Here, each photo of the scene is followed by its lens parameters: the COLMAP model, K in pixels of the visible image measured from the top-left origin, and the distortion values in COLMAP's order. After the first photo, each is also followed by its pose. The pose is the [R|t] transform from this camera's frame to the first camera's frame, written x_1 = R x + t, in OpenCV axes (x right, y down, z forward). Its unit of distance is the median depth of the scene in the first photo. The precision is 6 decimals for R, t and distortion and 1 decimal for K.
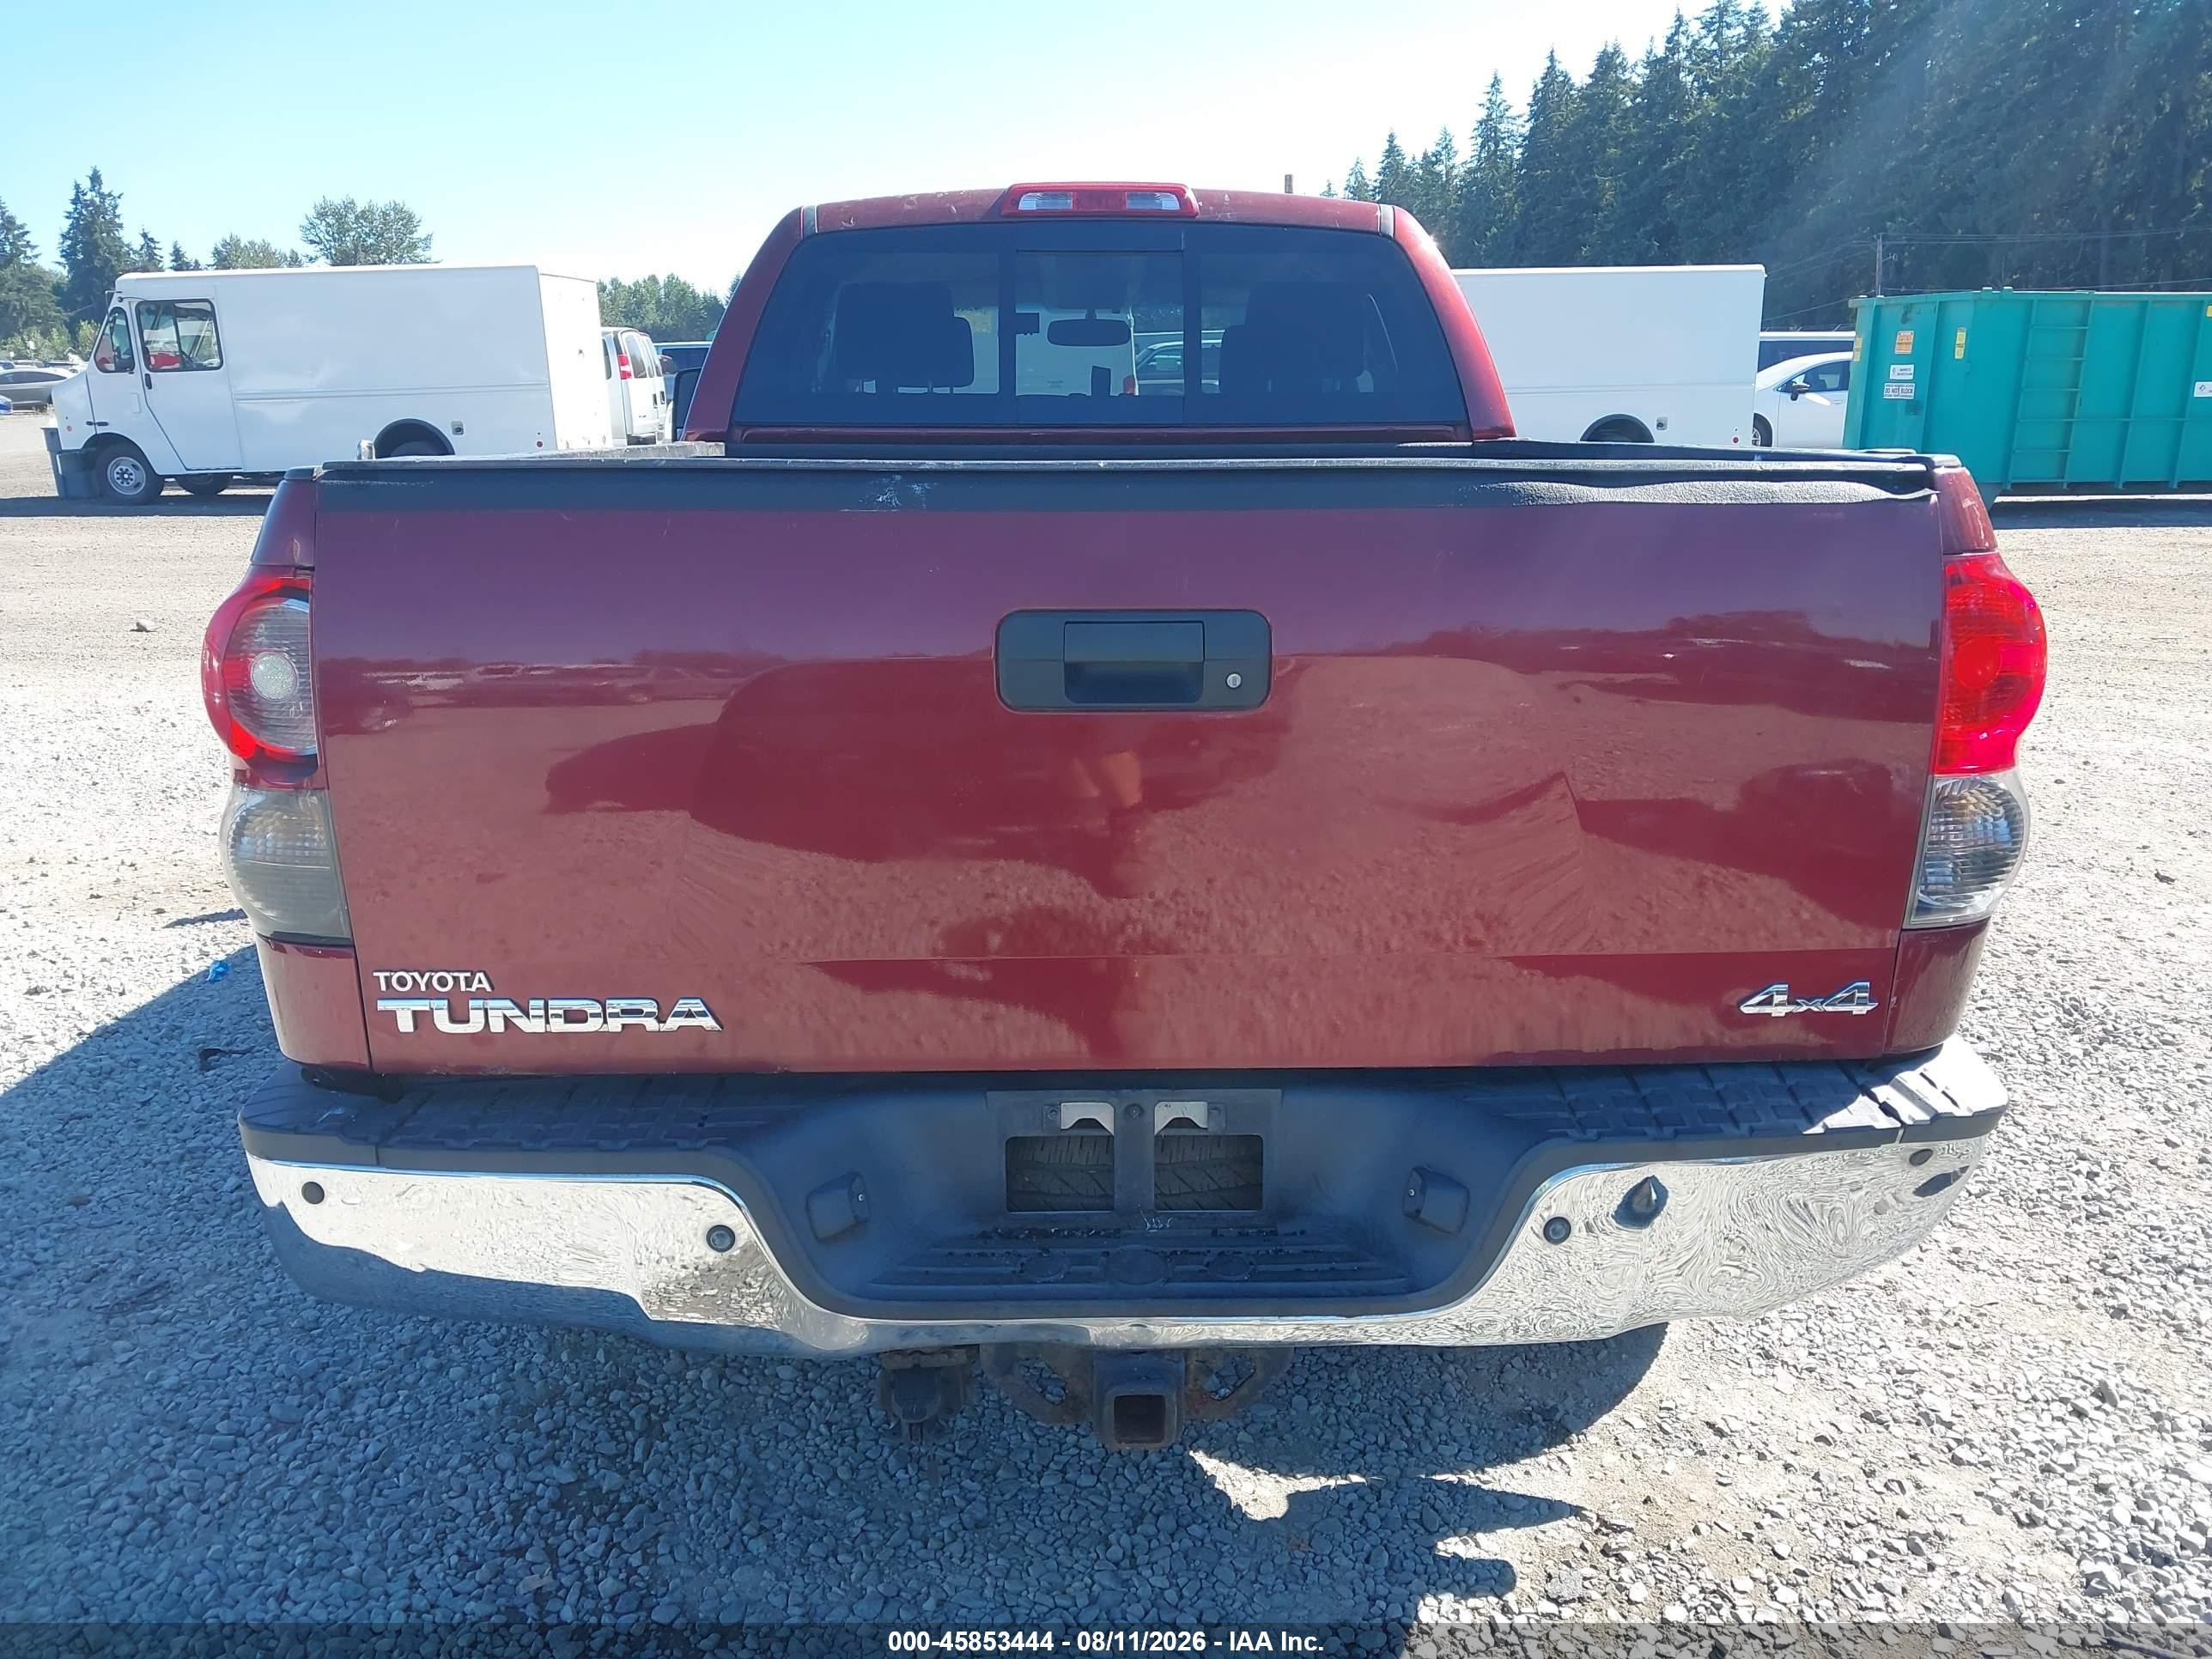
lens RADIAL K [[1770.3, 0, 1093.4], [0, 1770.3, 824.8], [0, 0, 1]] dist [0.002343, -0.007117]
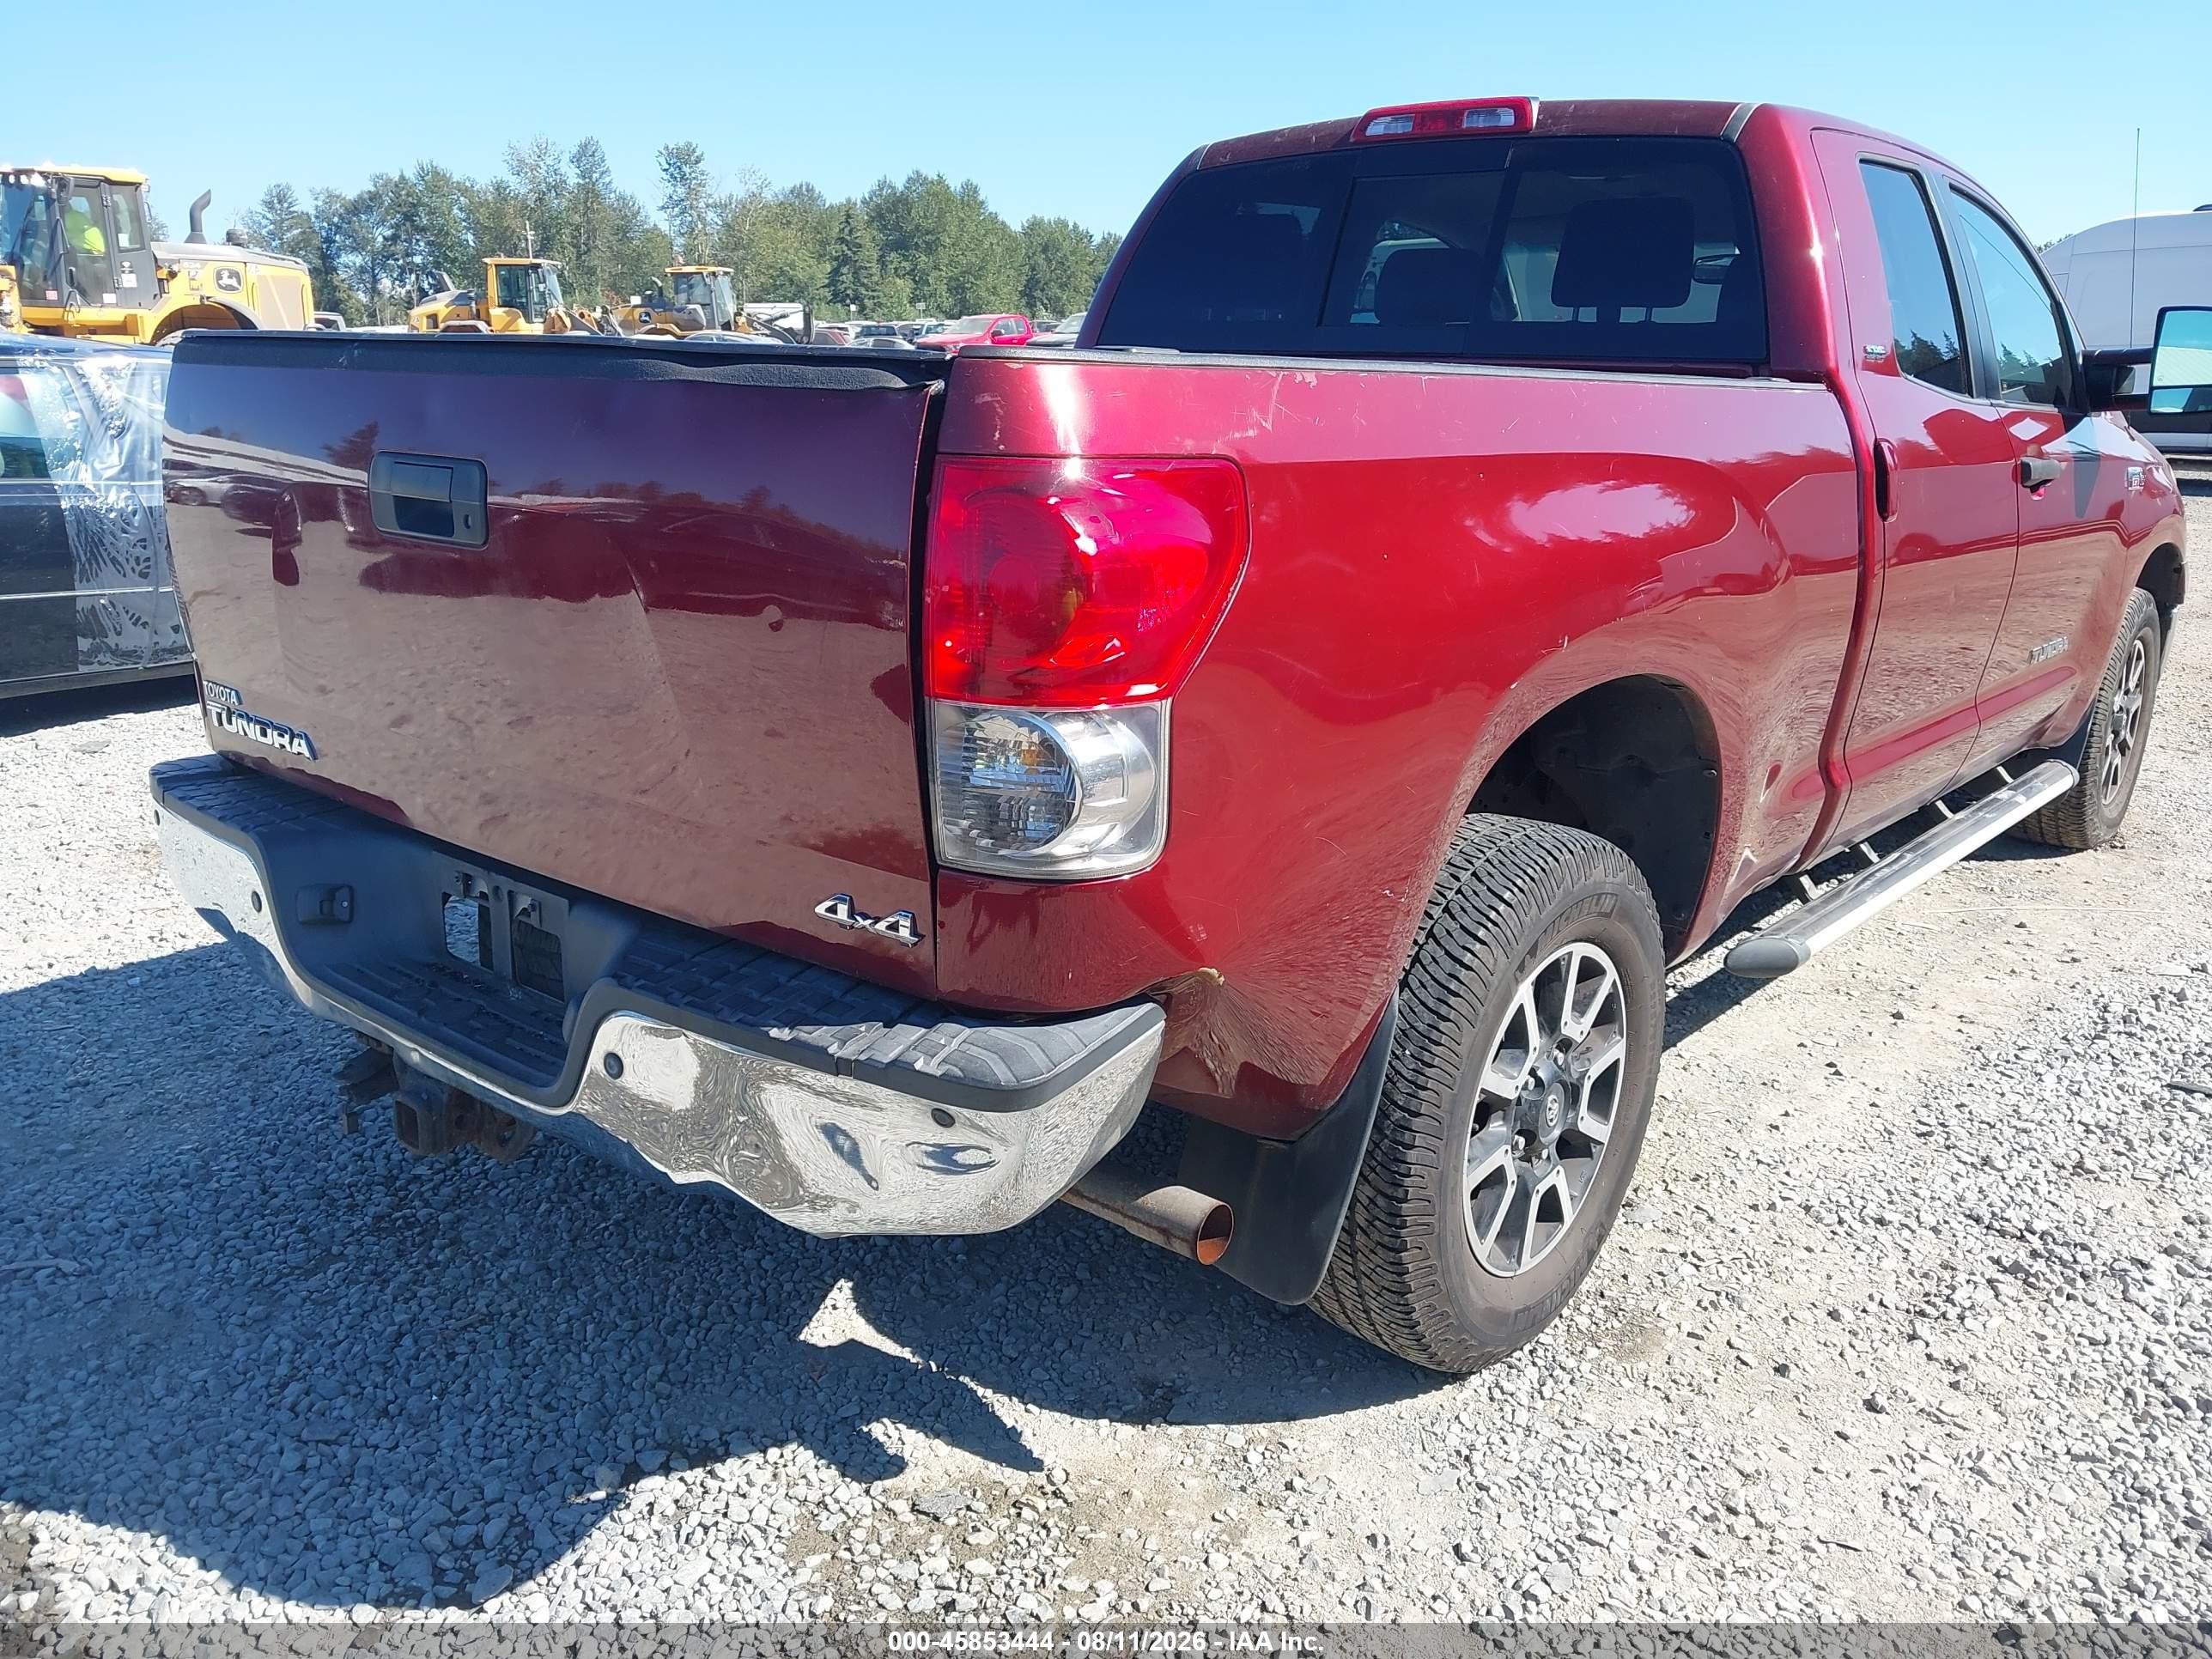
lens RADIAL K [[1765.7, 0, 1096.6], [0, 1765.7, 835.8], [0, 0, 1]] dist [0.005522, -0.010151]
pose [[0.750812, 0.188507, -0.633045, 0.534898], [-0.173144, 0.981065, 0.086786, -0.025125], [0.637418, 0.044448, 0.769235, 0.165595]]
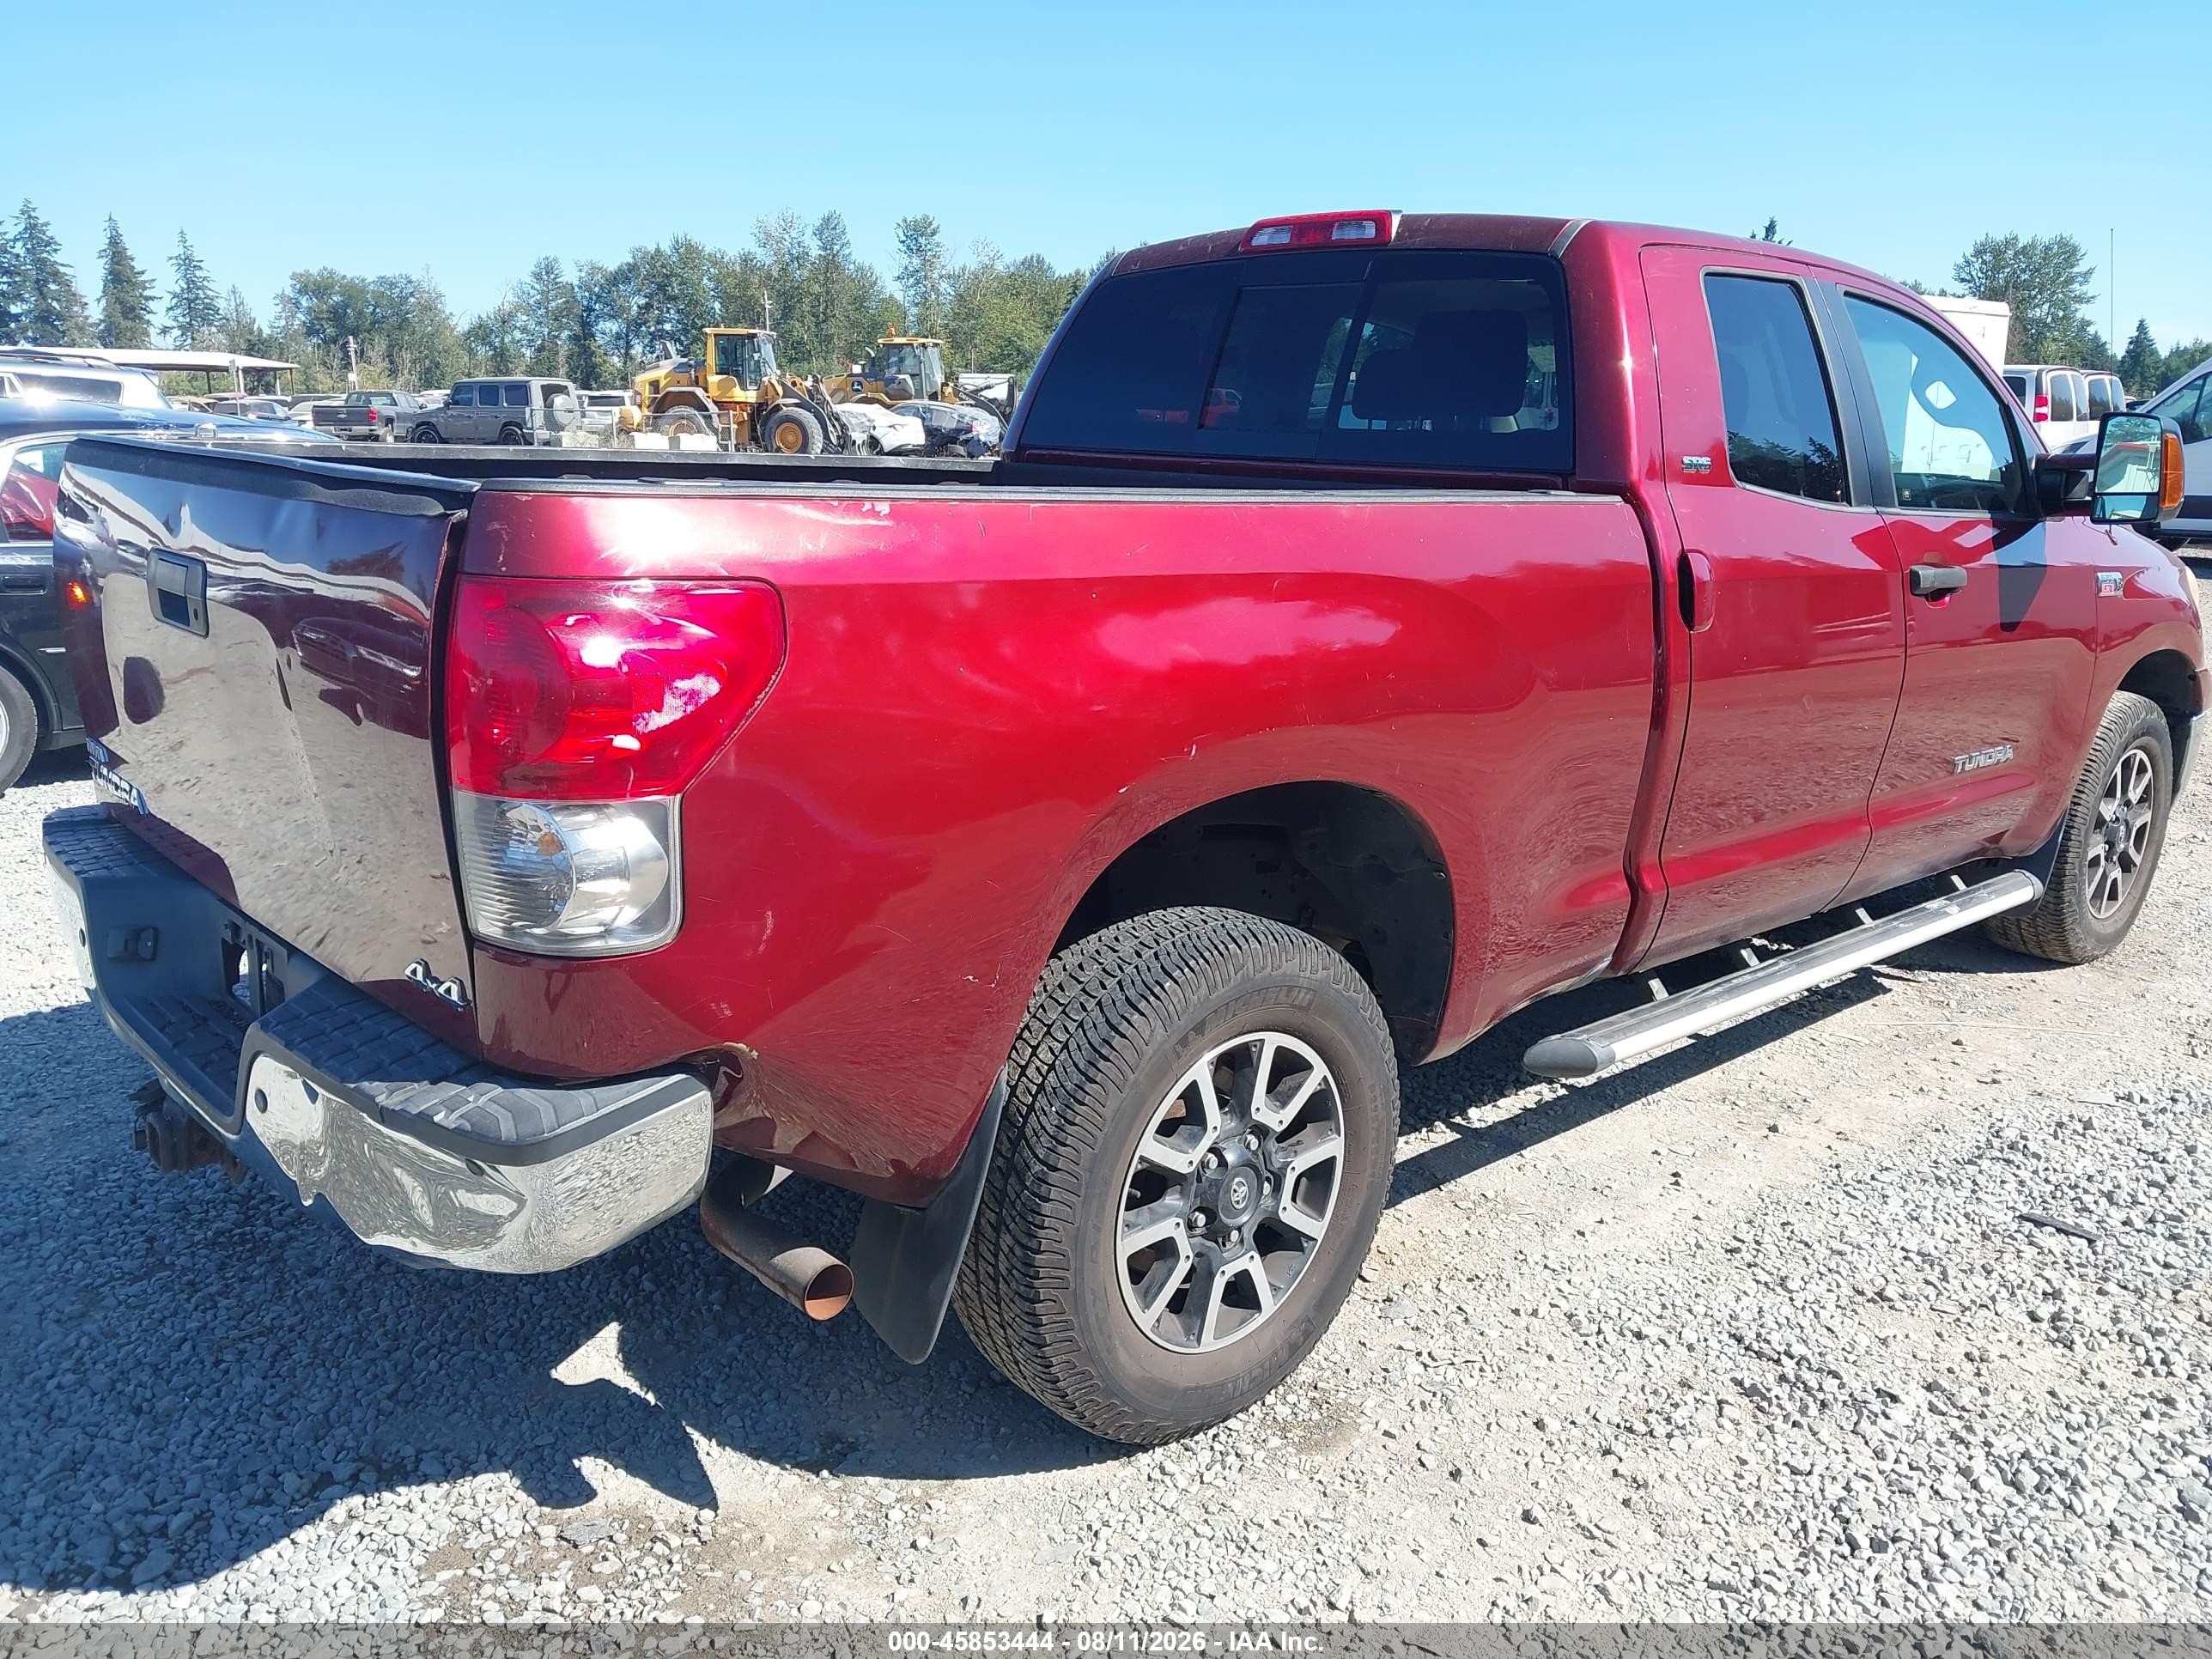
lens RADIAL K [[1770.3, 0, 1093.4], [0, 1770.3, 824.8], [0, 0, 1]] dist [0.002343, -0.007117]
pose [[0.662692, 0.188123, -0.724878, 0.692443], [-0.202886, 0.976836, 0.068031, -0.071955], [0.720886, 0.101984, 0.685509, 0.266860]]
